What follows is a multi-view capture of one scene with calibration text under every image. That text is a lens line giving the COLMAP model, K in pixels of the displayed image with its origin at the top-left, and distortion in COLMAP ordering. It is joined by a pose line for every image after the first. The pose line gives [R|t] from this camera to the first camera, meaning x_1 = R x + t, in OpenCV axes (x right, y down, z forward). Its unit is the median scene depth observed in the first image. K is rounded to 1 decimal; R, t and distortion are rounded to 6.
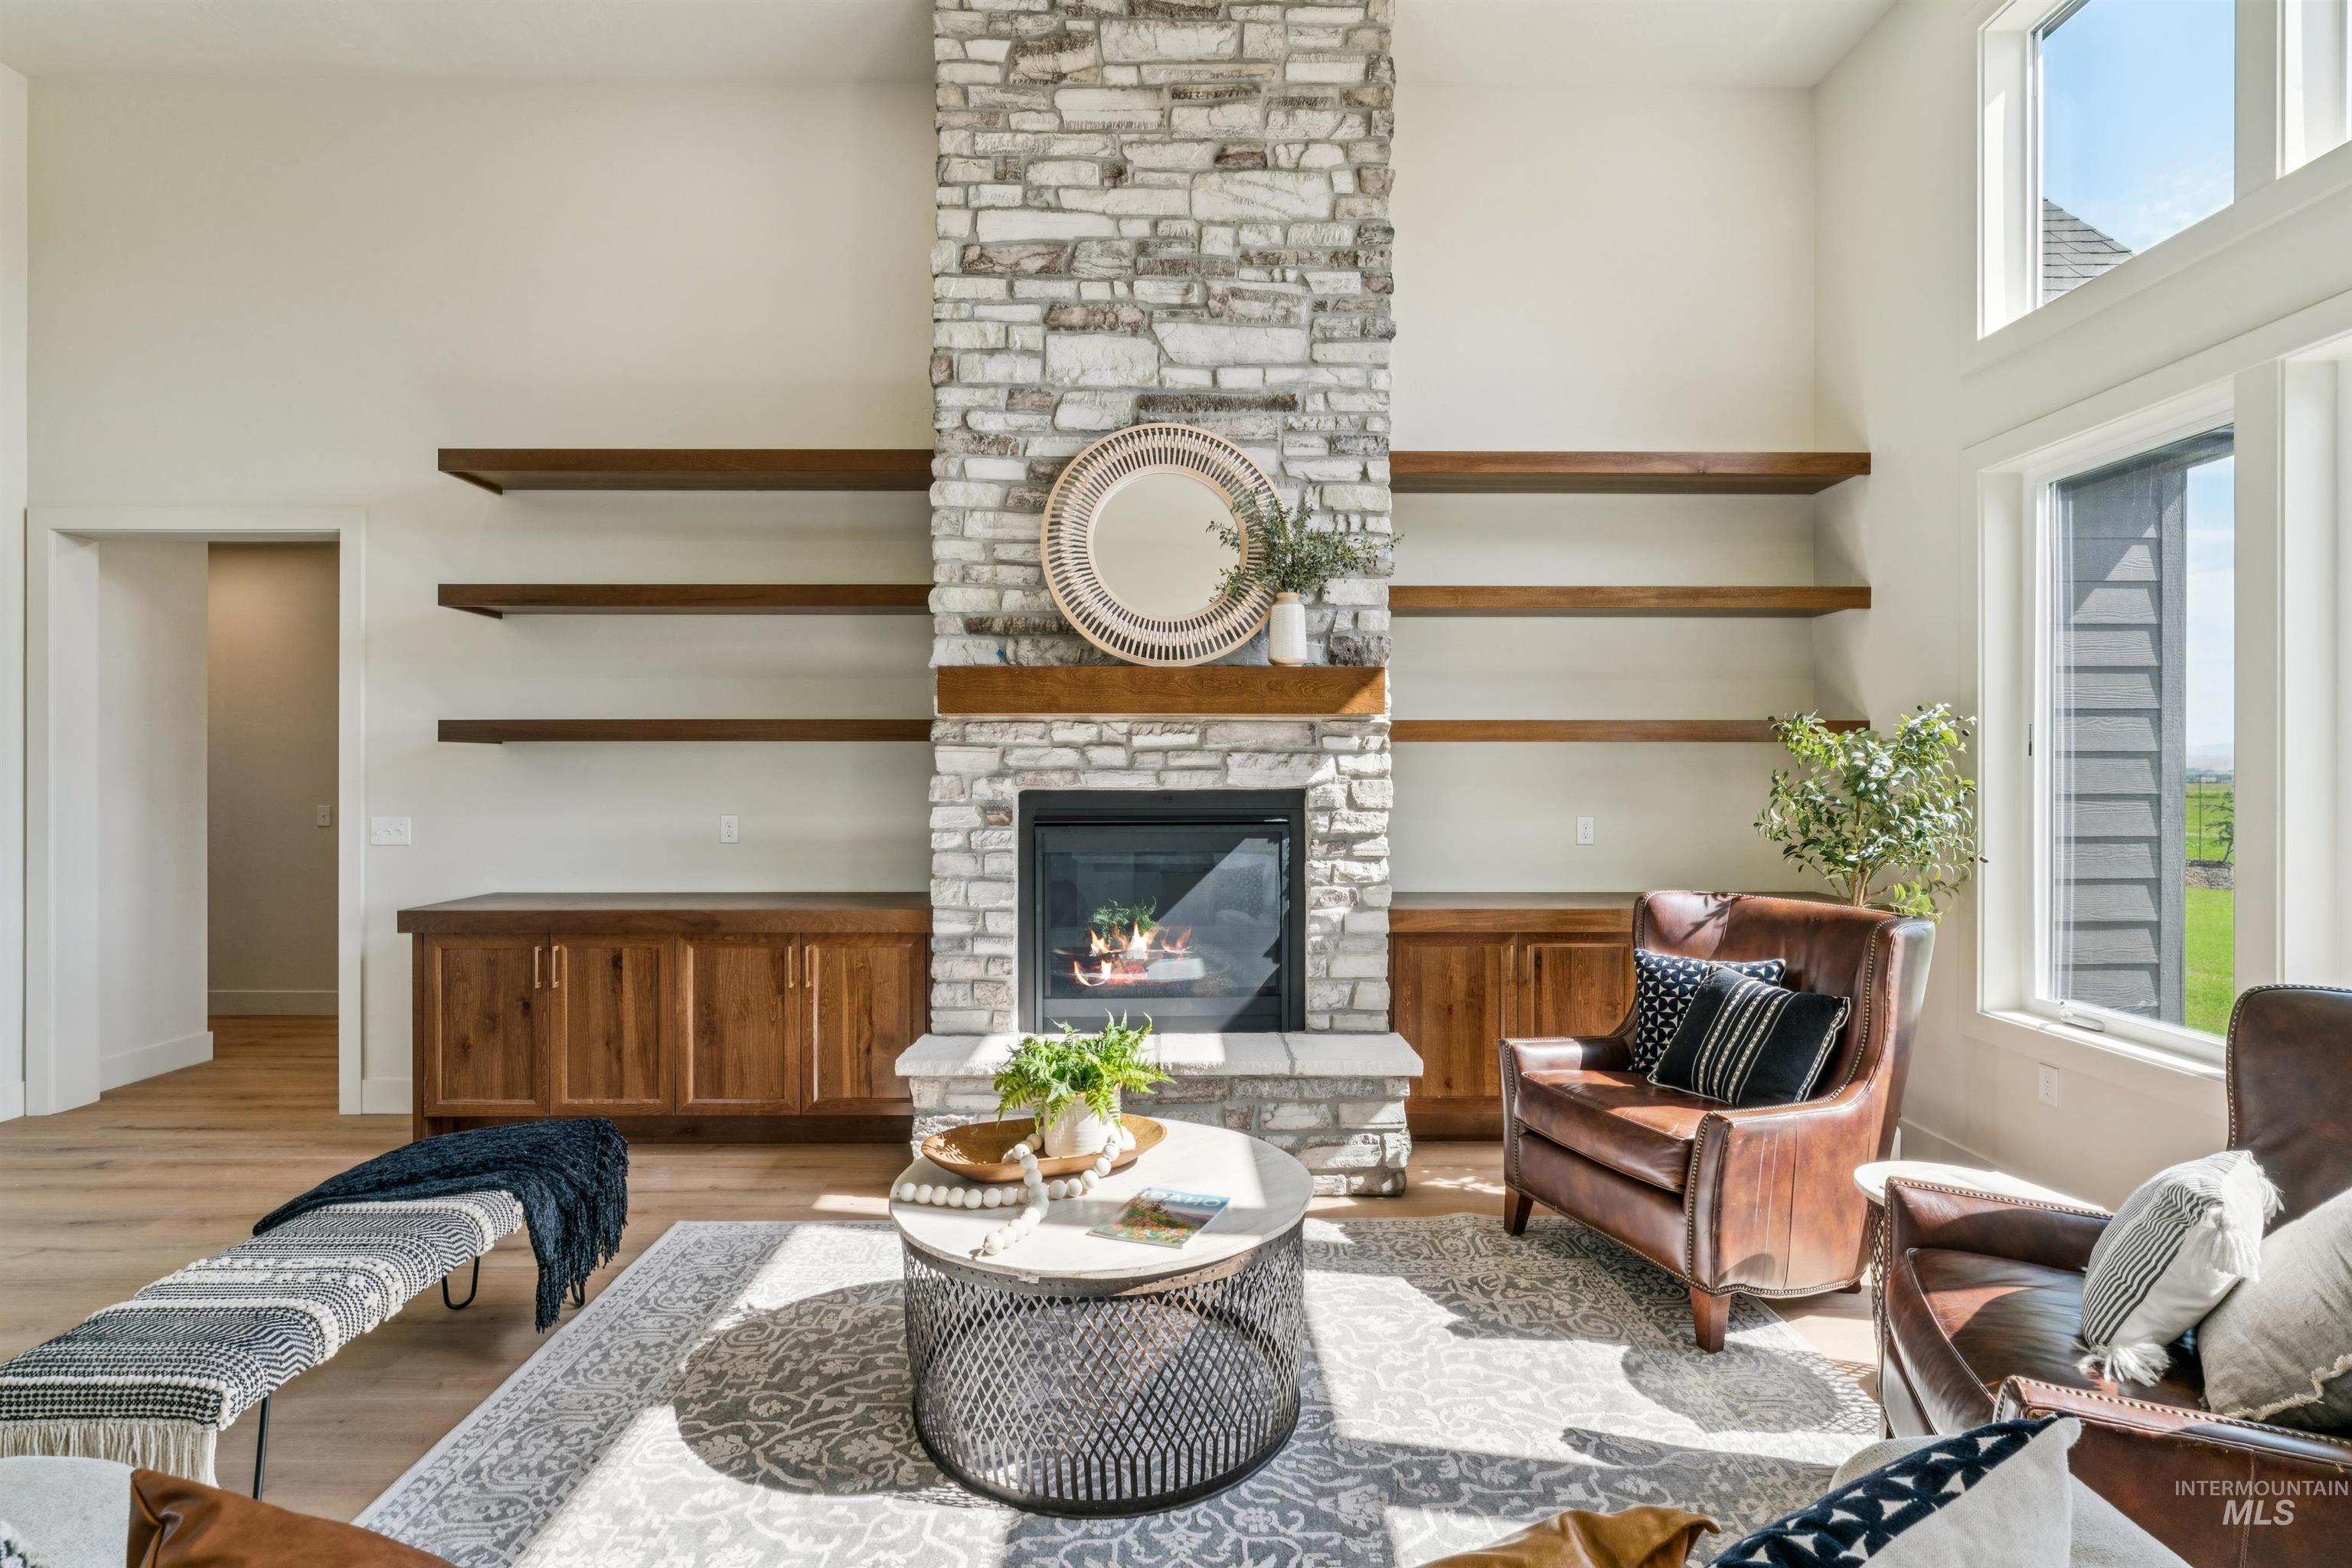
lens RADIAL K [[1118.1, 0, 1176.0], [0, 1118.1, 777.0], [0, 0, 1]] dist [-0.001316, 0.000093]
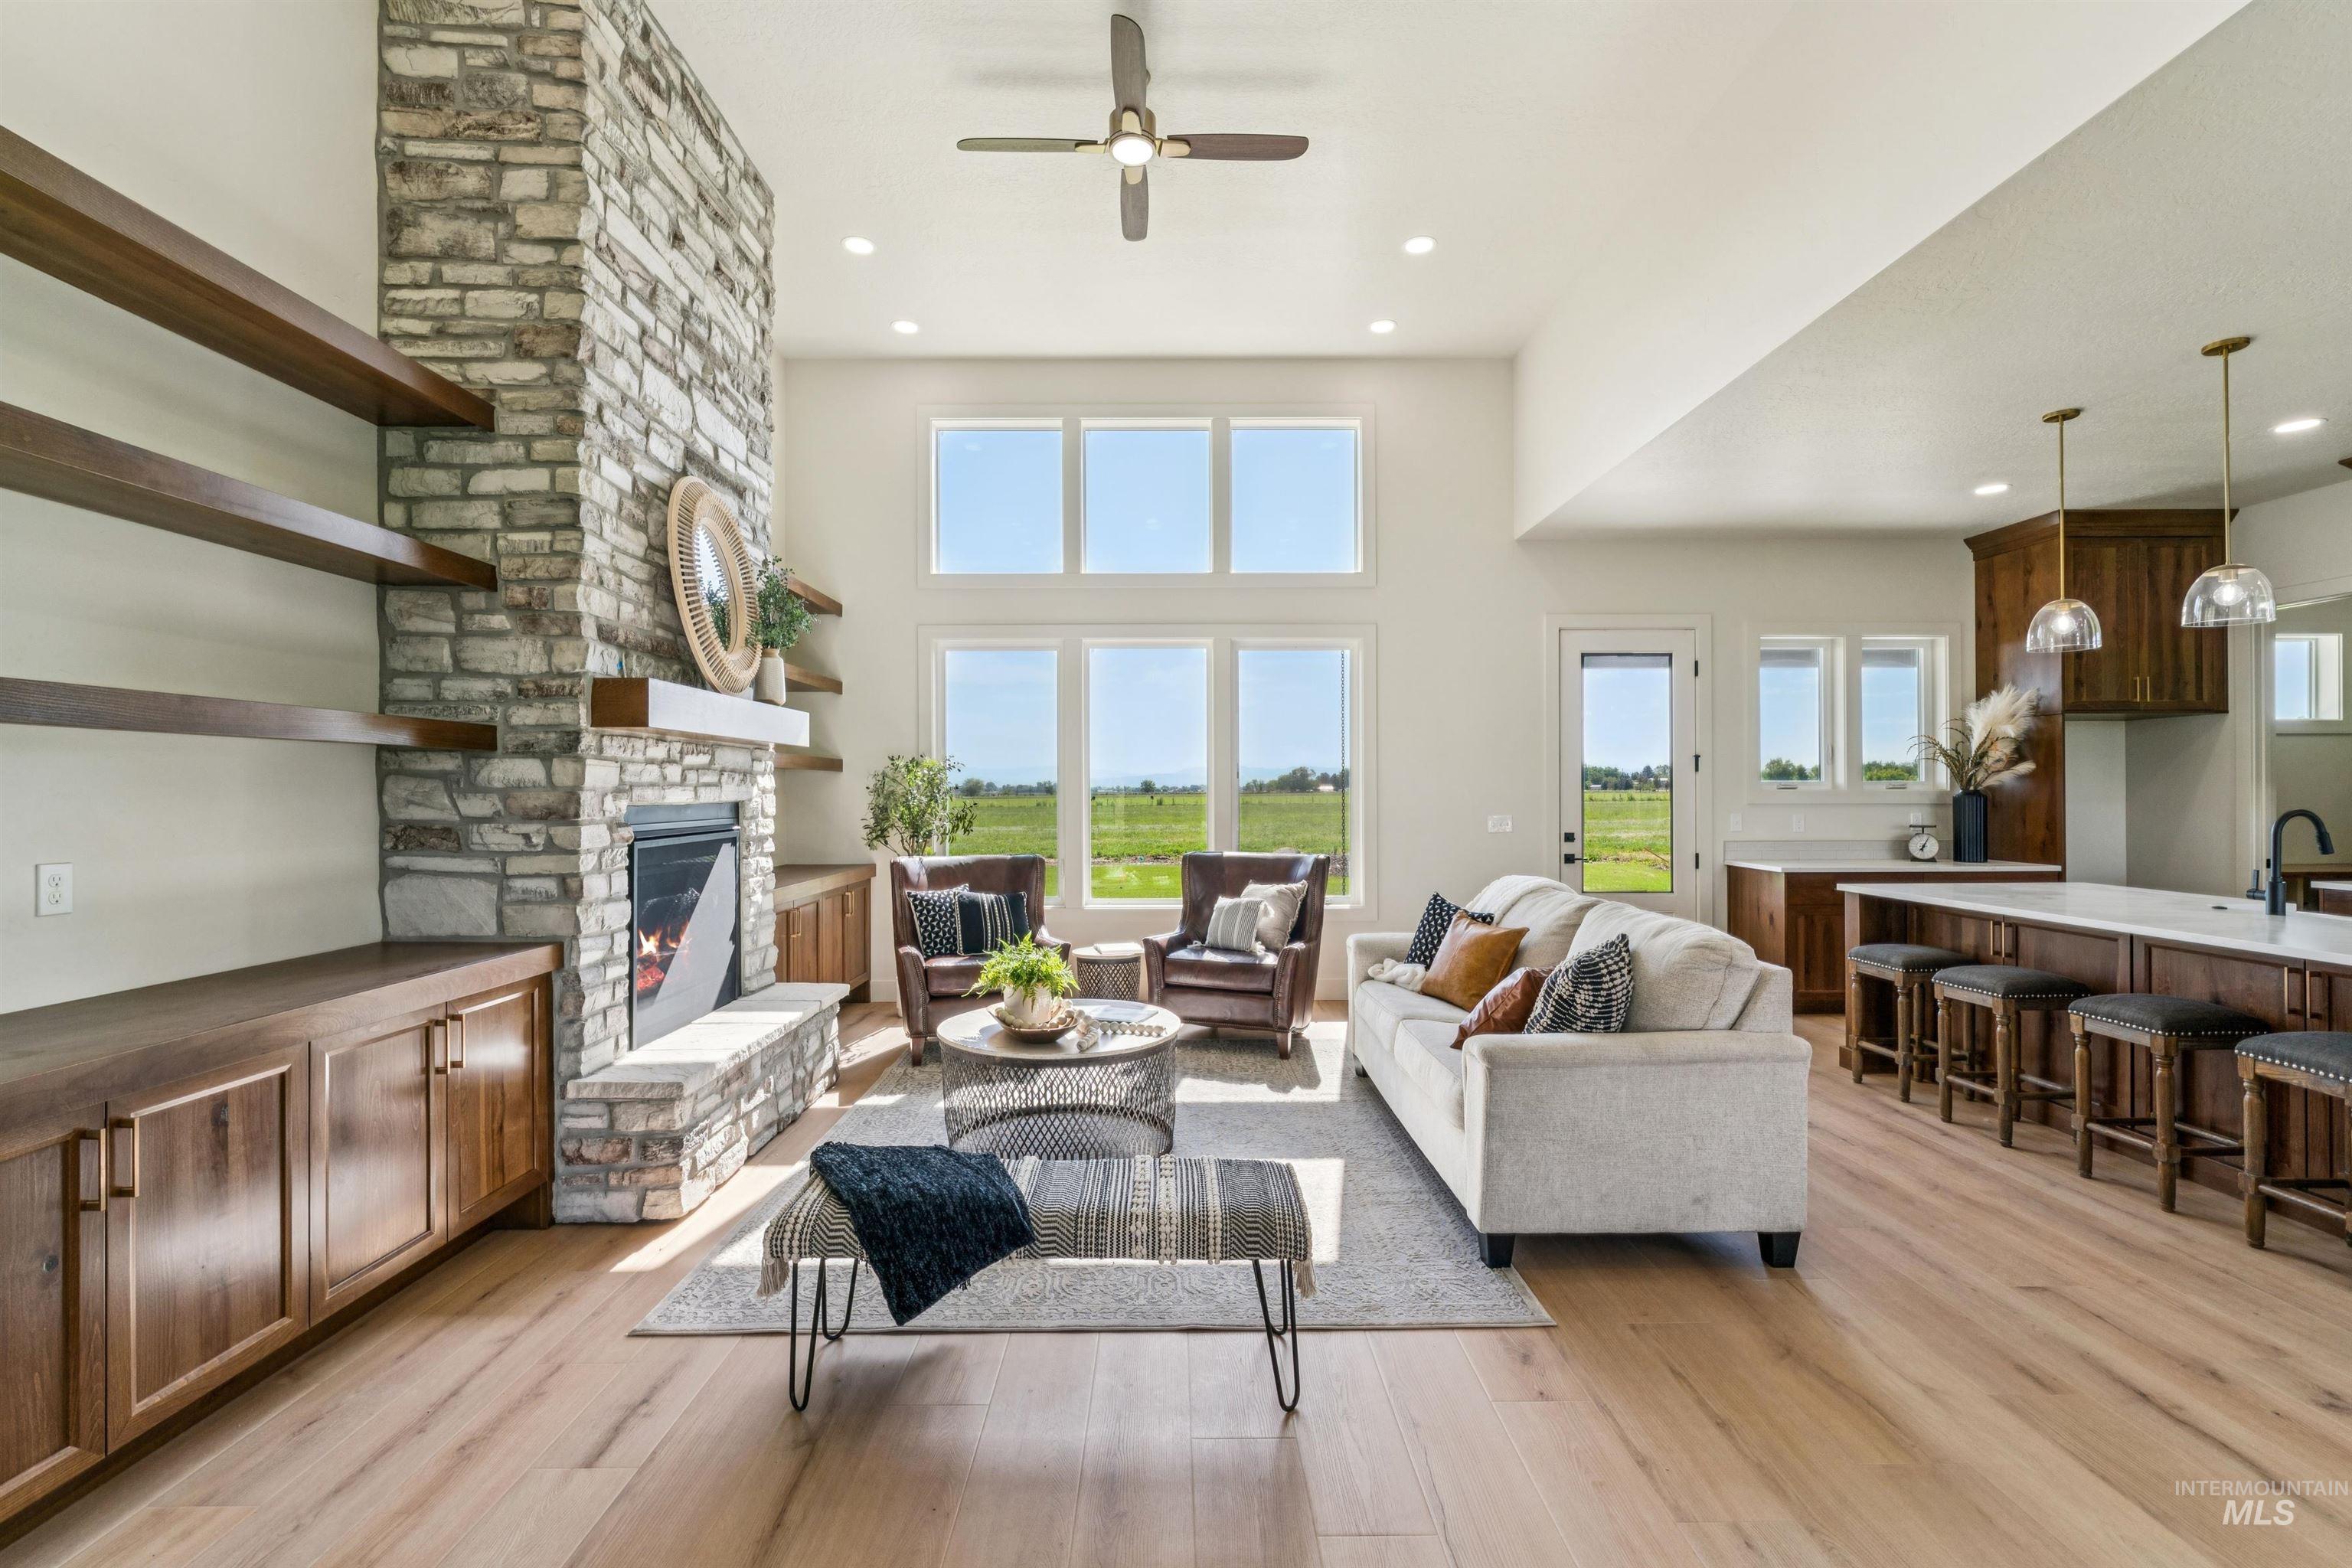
lens RADIAL K [[1034.8, 0, 1171.9], [0, 1034.8, 786.6], [0, 0, 1]] dist [-0.002156, -0.000080]
pose [[0.006767, 0.003783, 0.999970, -1.049212], [0.004571, 0.999982, -0.003814, 0.000178], [-0.999967, 0.004596, 0.006750, 0.514379]]
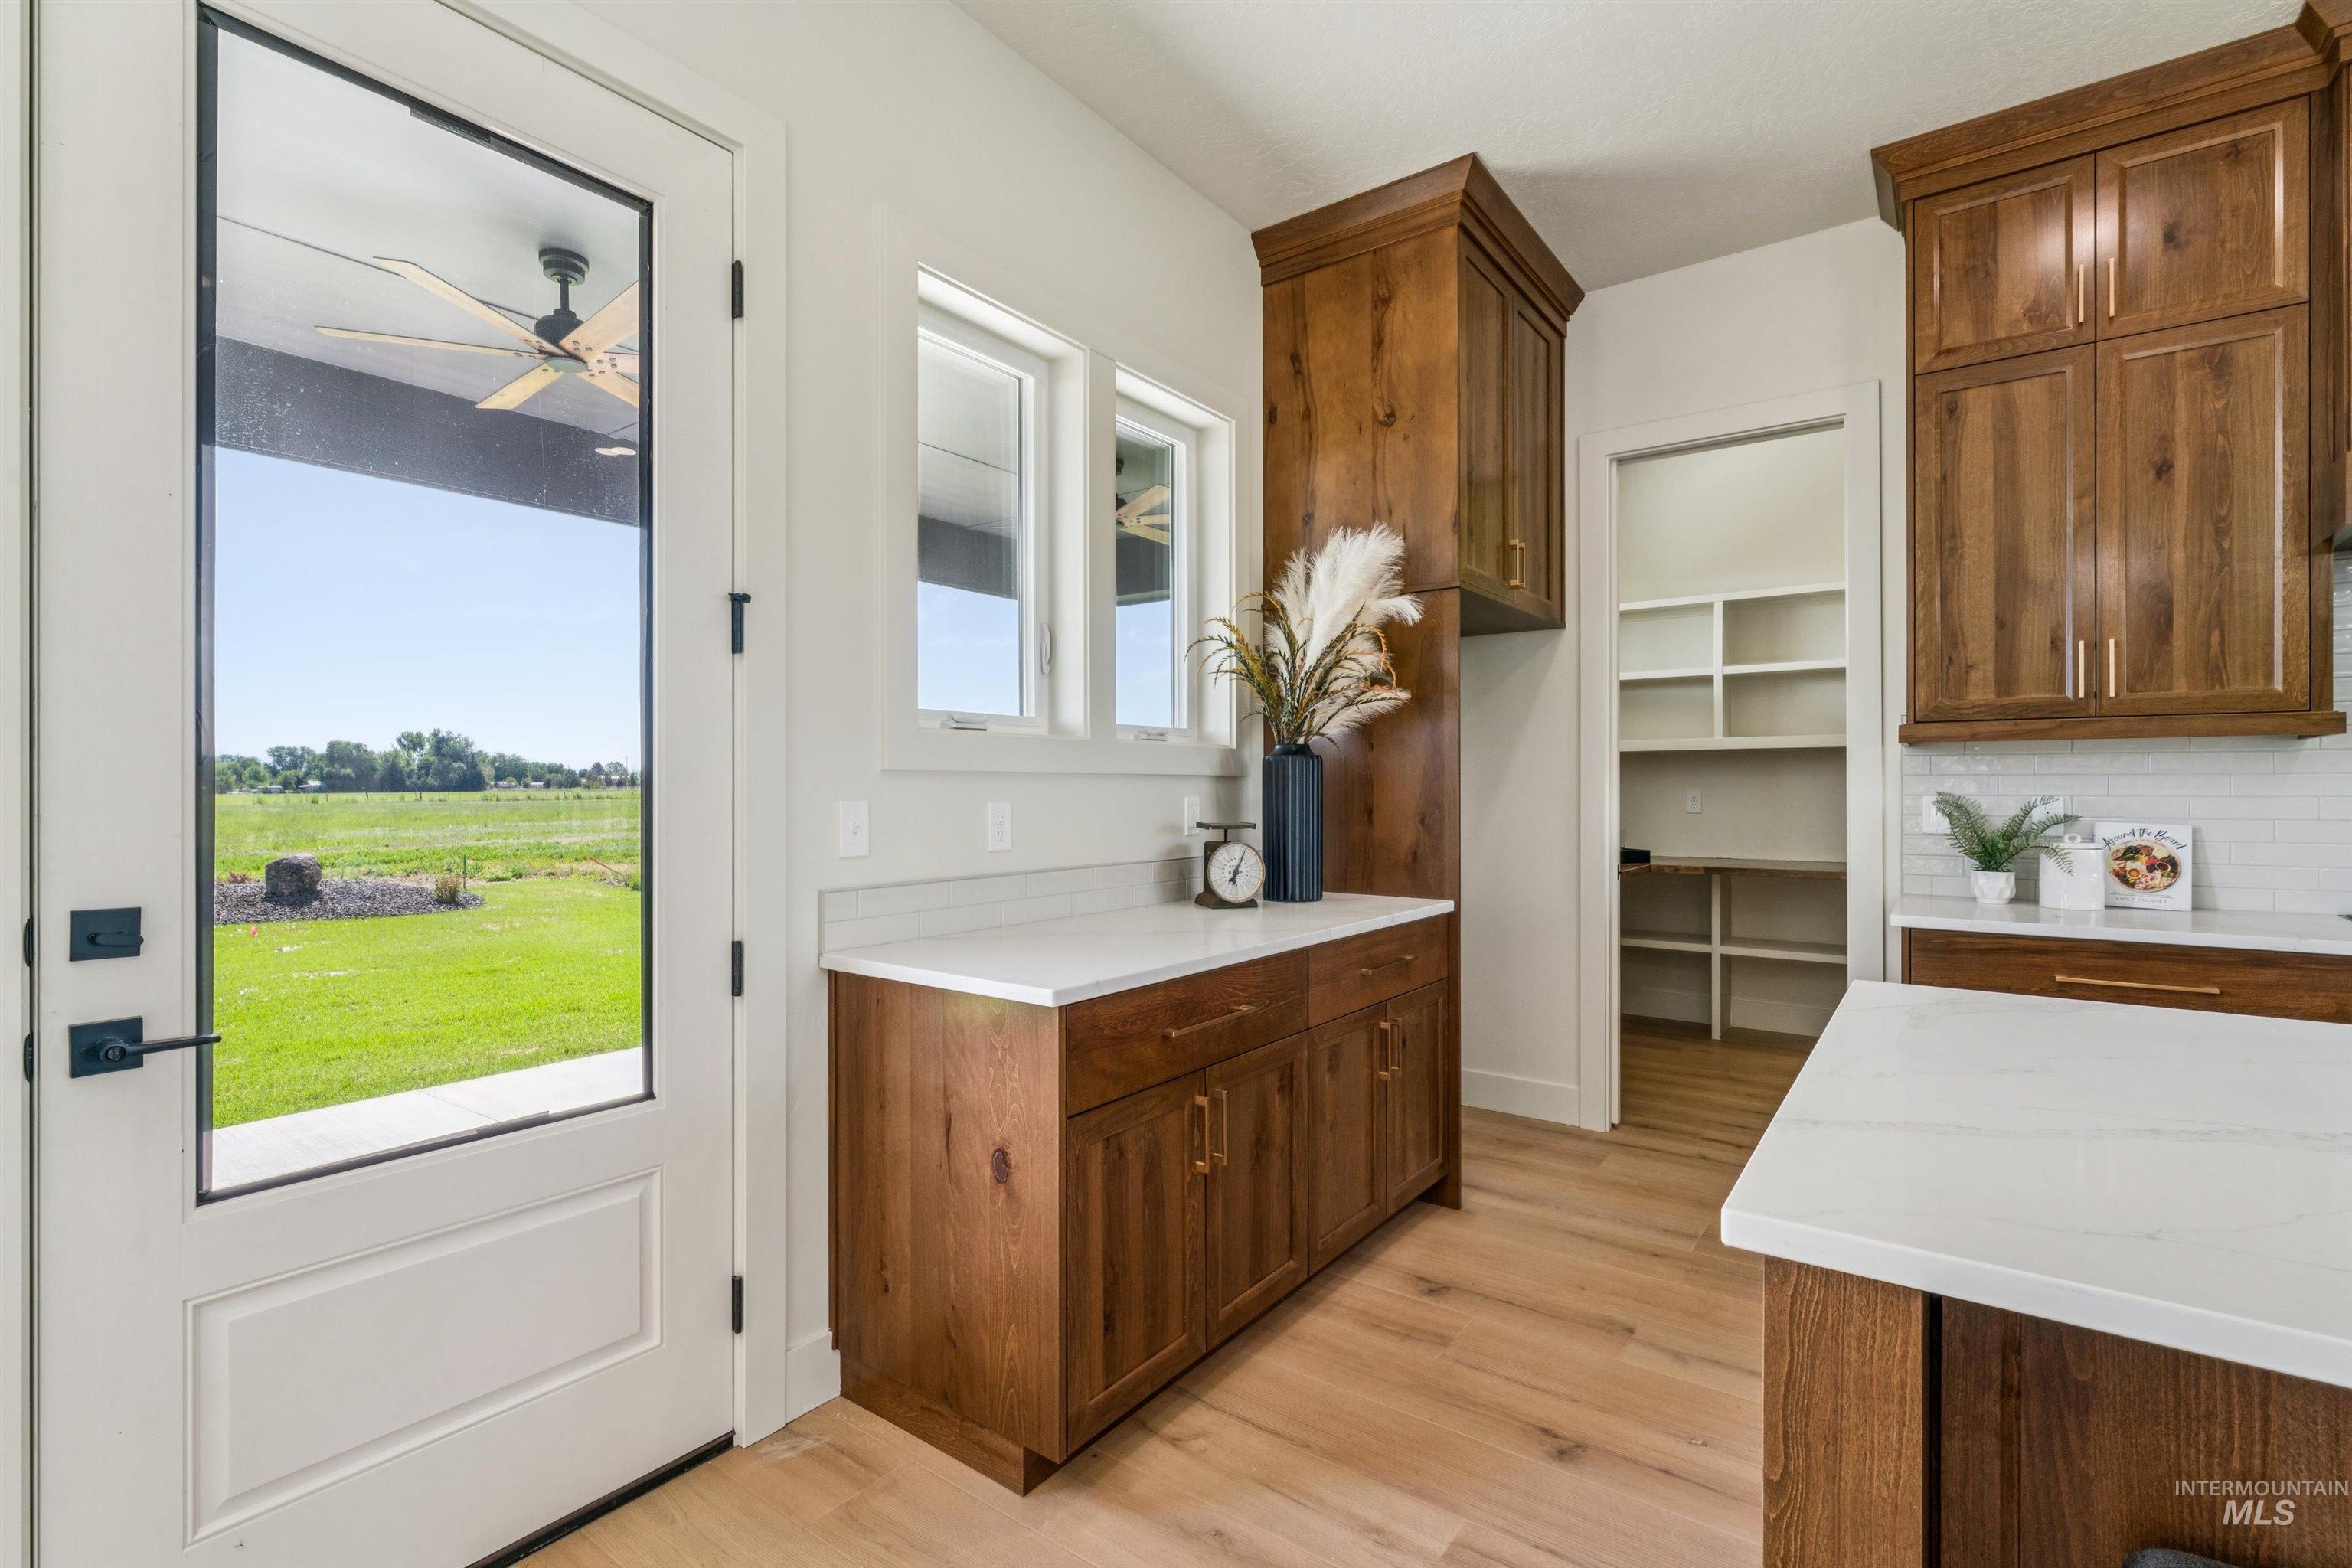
lens RADIAL K [[1066.3, 0, 1176.0], [0, 1066.3, 784.0], [0, 0, 1]] dist [-0.000855, -0.000179]
pose [[-0.796596, 0.002046, 0.604508, 0.219225], [0.000845, 0.999997, -0.002271, 0.035889], [-0.604511, -0.001298, -0.796596, -0.076170]]
